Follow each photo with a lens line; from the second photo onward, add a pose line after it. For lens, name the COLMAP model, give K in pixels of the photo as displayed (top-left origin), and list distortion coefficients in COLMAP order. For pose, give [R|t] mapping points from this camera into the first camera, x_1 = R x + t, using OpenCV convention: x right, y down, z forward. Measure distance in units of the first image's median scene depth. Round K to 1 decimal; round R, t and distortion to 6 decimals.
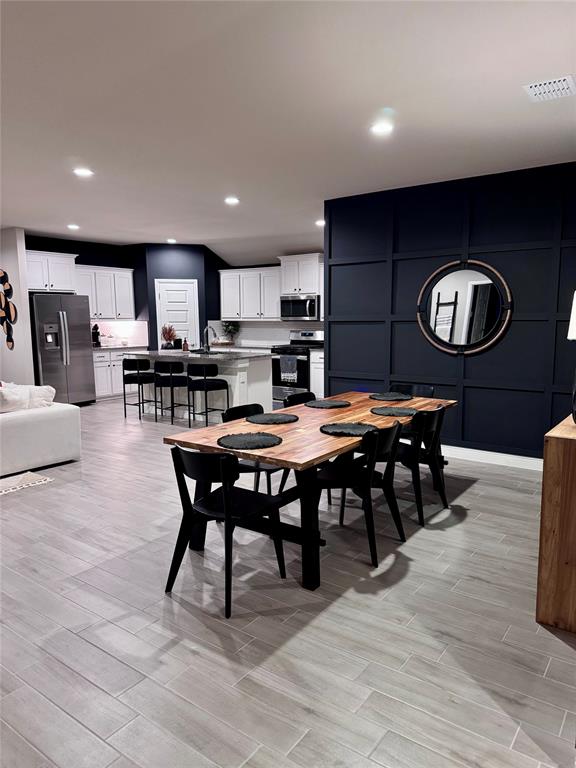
lens RADIAL K [[536.6, 0, 288.0], [0, 536.6, 384.0], [0, 0, 1]] dist [0.069980, -0.000406]
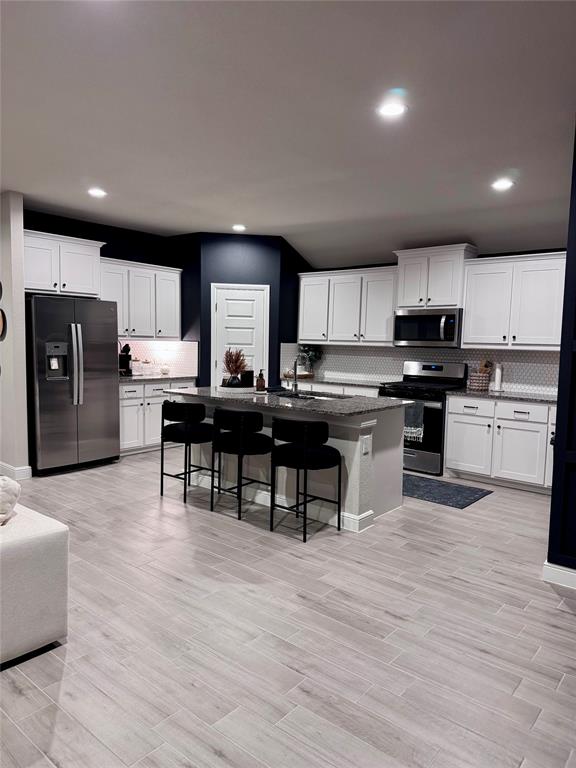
lens RADIAL K [[536.6, 0, 288.0], [0, 536.6, 384.0], [0, 0, 1]] dist [0.069980, -0.000406]
pose [[0.997432, 0.033745, -0.063178, -0.105949], [-0.036451, 0.998445, -0.042185, -0.039026], [0.061656, 0.044380, 0.997110, 0.336168]]
